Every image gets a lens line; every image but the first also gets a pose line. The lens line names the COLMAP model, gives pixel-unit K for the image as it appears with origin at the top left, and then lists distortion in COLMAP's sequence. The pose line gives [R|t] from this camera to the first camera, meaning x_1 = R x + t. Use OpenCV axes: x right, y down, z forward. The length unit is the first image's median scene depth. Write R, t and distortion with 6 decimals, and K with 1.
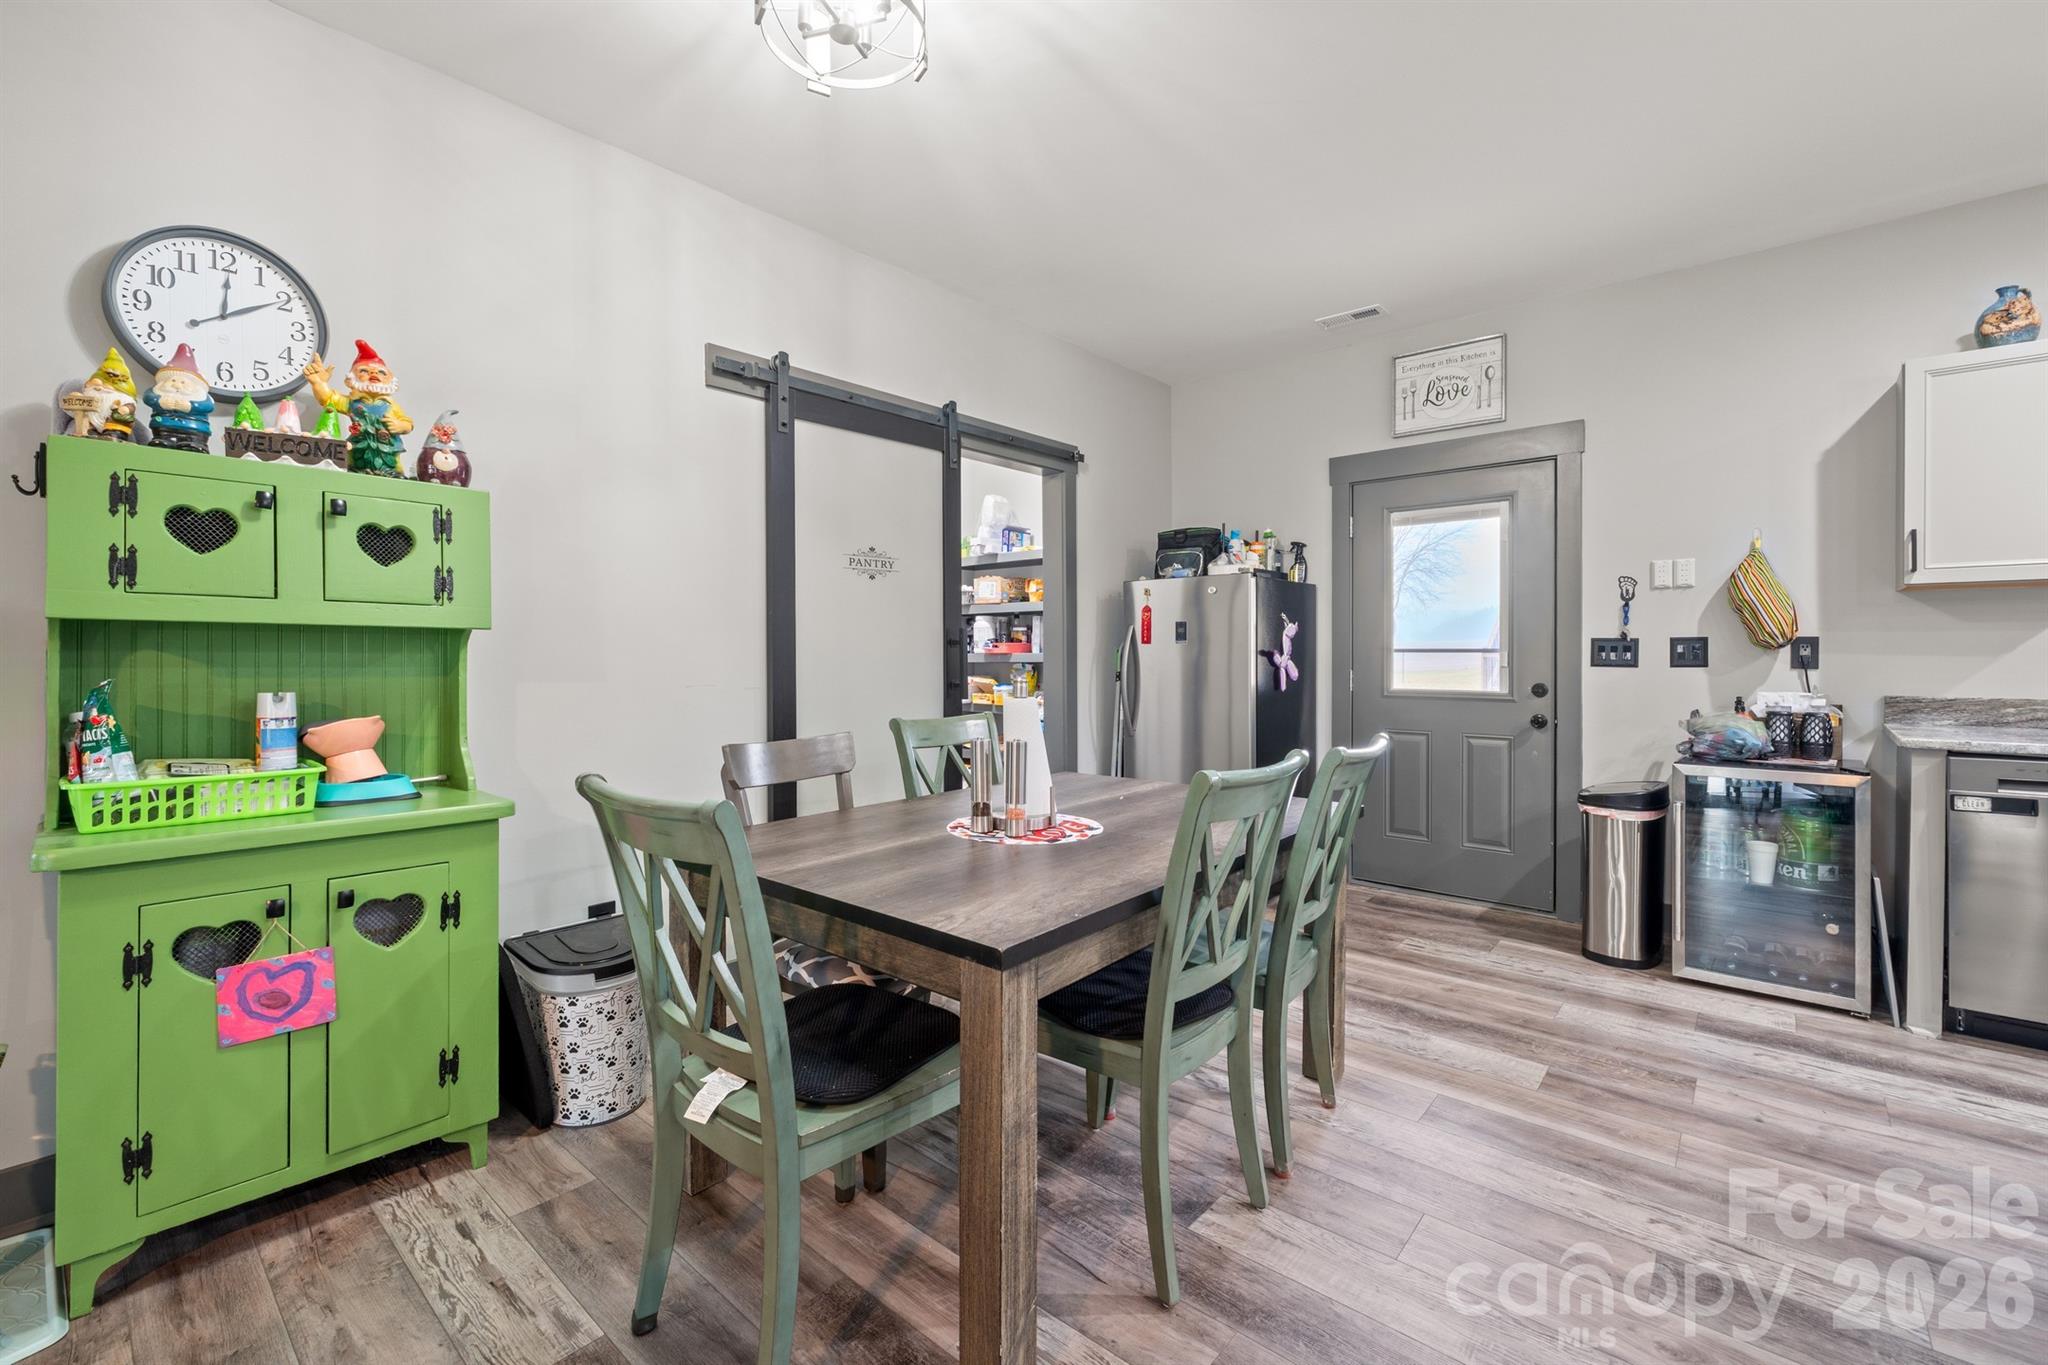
lens RADIAL K [[860.9, 0, 1024.5], [0, 860.9, 656.4], [0, 0, 1]] dist [-0.003356, -0.000476]
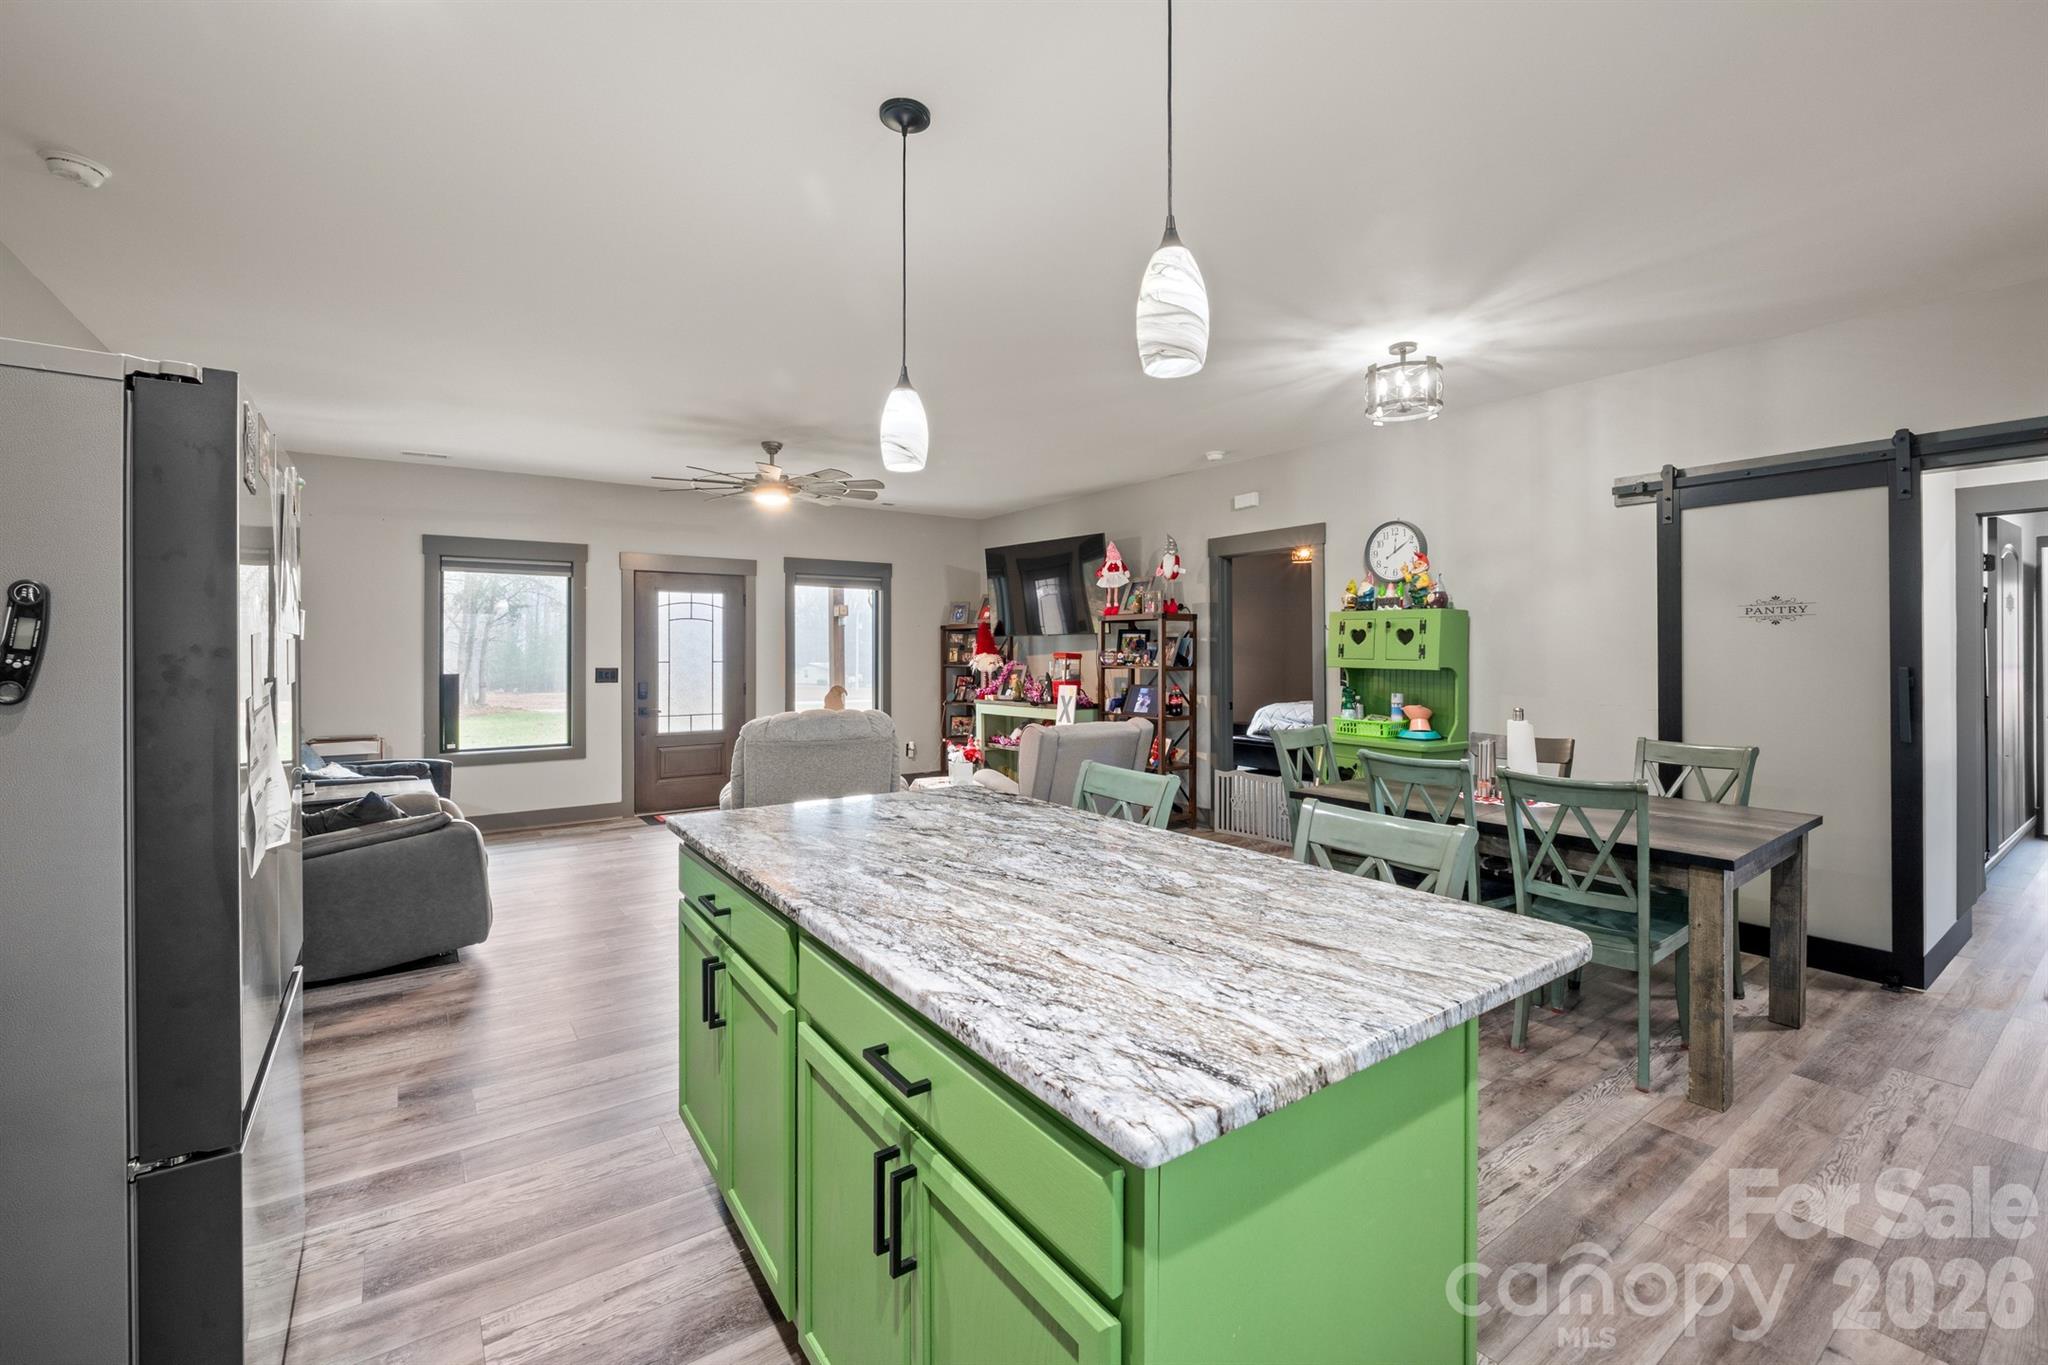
lens RADIAL K [[880.2, 0, 1024.9], [0, 880.2, 648.5], [0, 0, 1]] dist [-0.002445, -0.000344]
pose [[-0.239270, 0.003945, -0.970945, 1.086247], [-0.001003, 0.999990, 0.004311, -0.056411], [0.970952, 0.002005, -0.239264, 0.287881]]
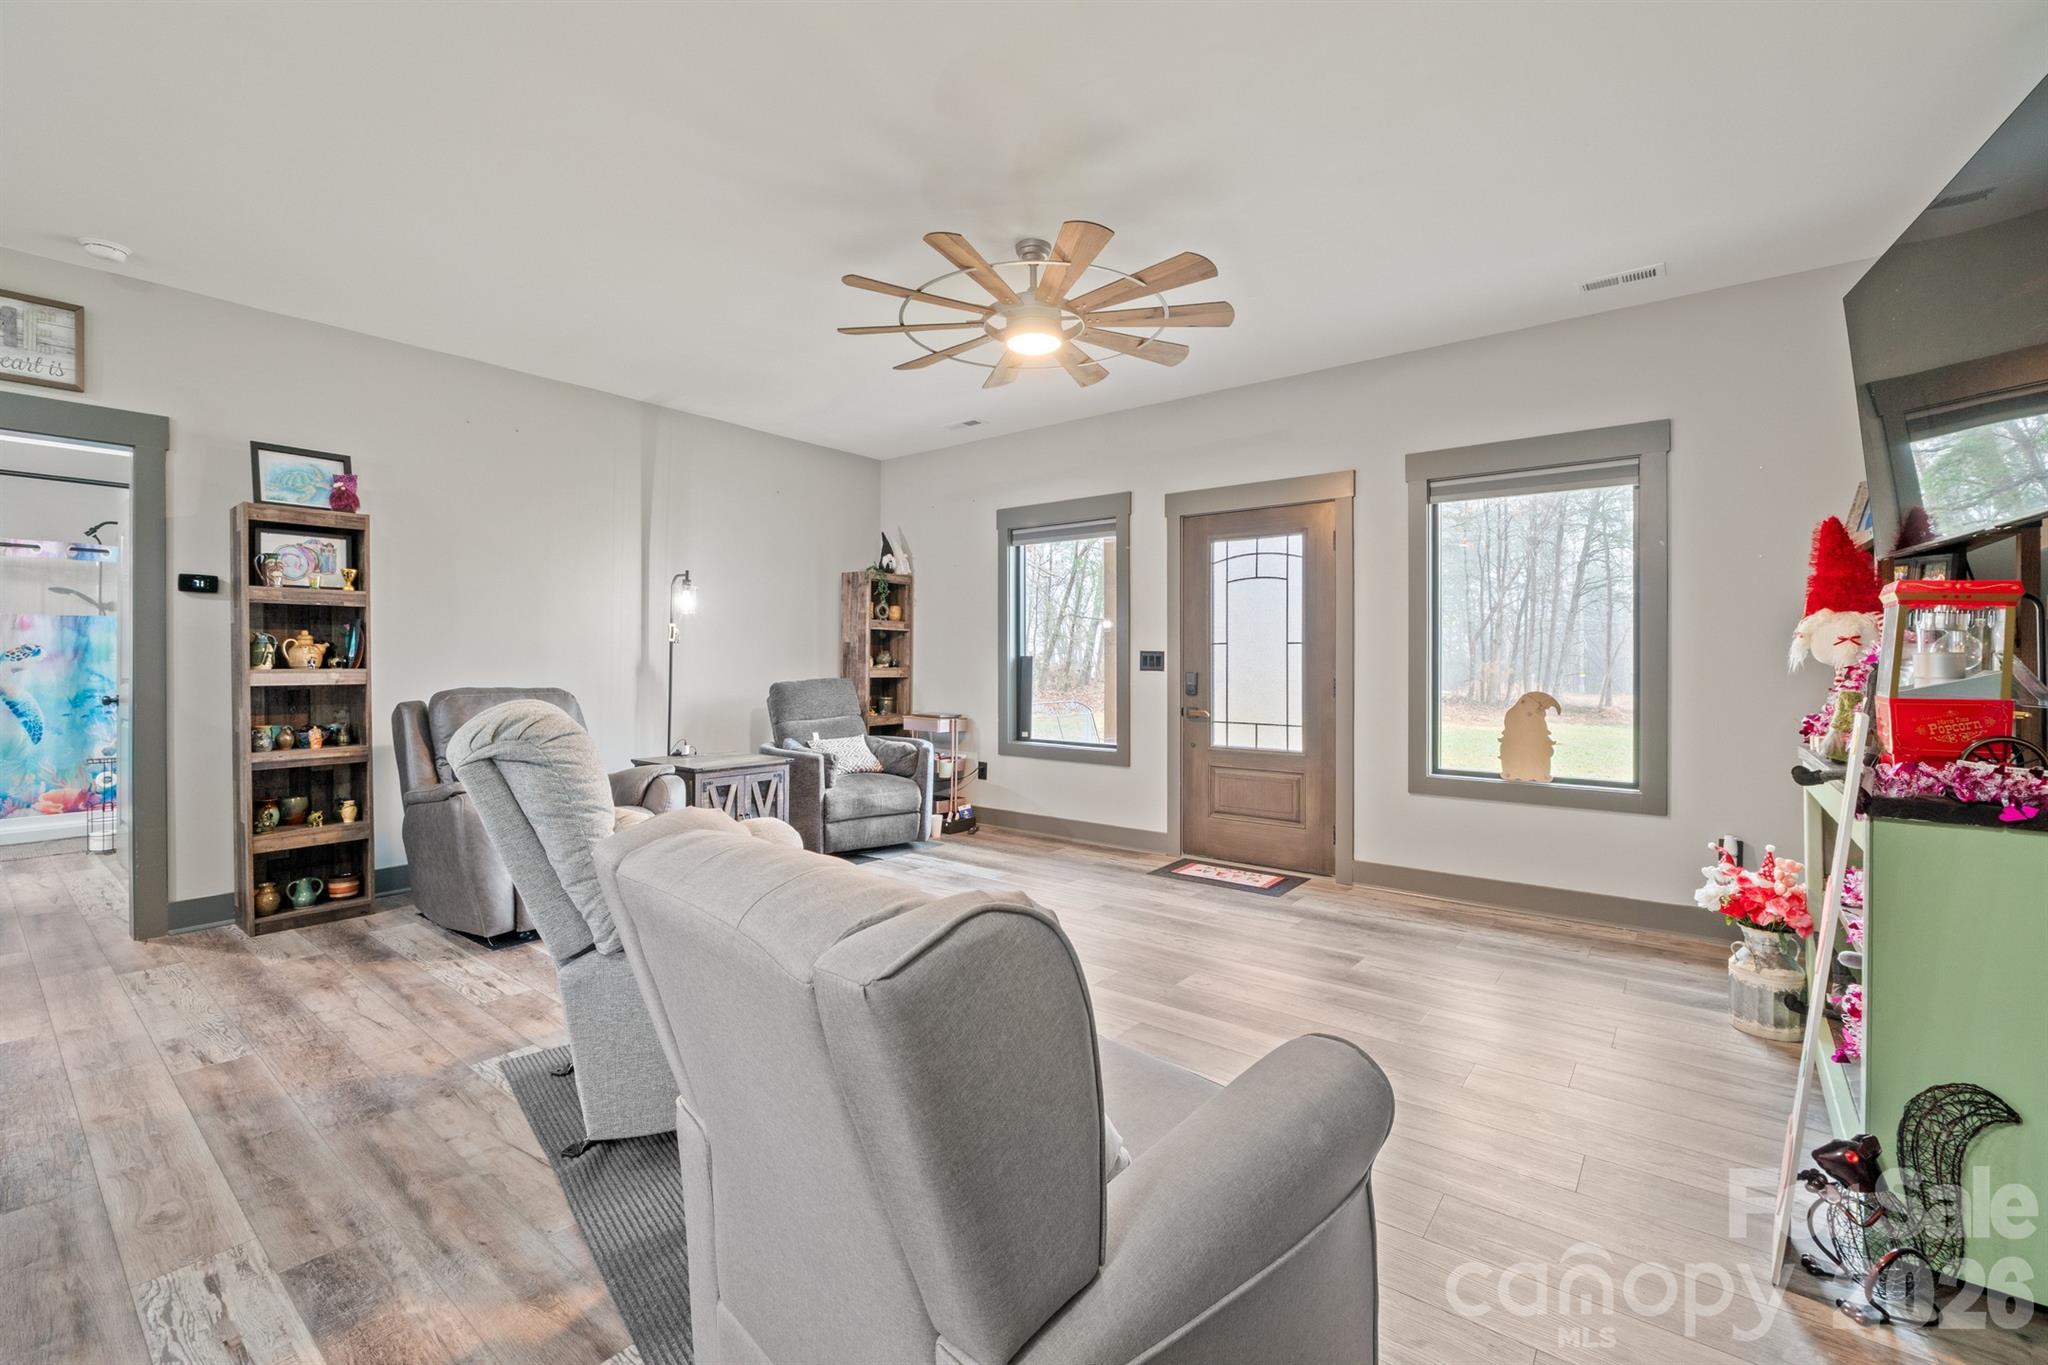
lens RADIAL K [[860.9, 0, 1024.5], [0, 860.9, 656.4], [0, 0, 1]] dist [-0.003356, -0.000476]
pose [[-0.999052, 0.002071, -0.043488, -0.345597], [0.001912, 0.999991, 0.003690, 0.000426], [0.043495, 0.003604, -0.999047, 0.348609]]
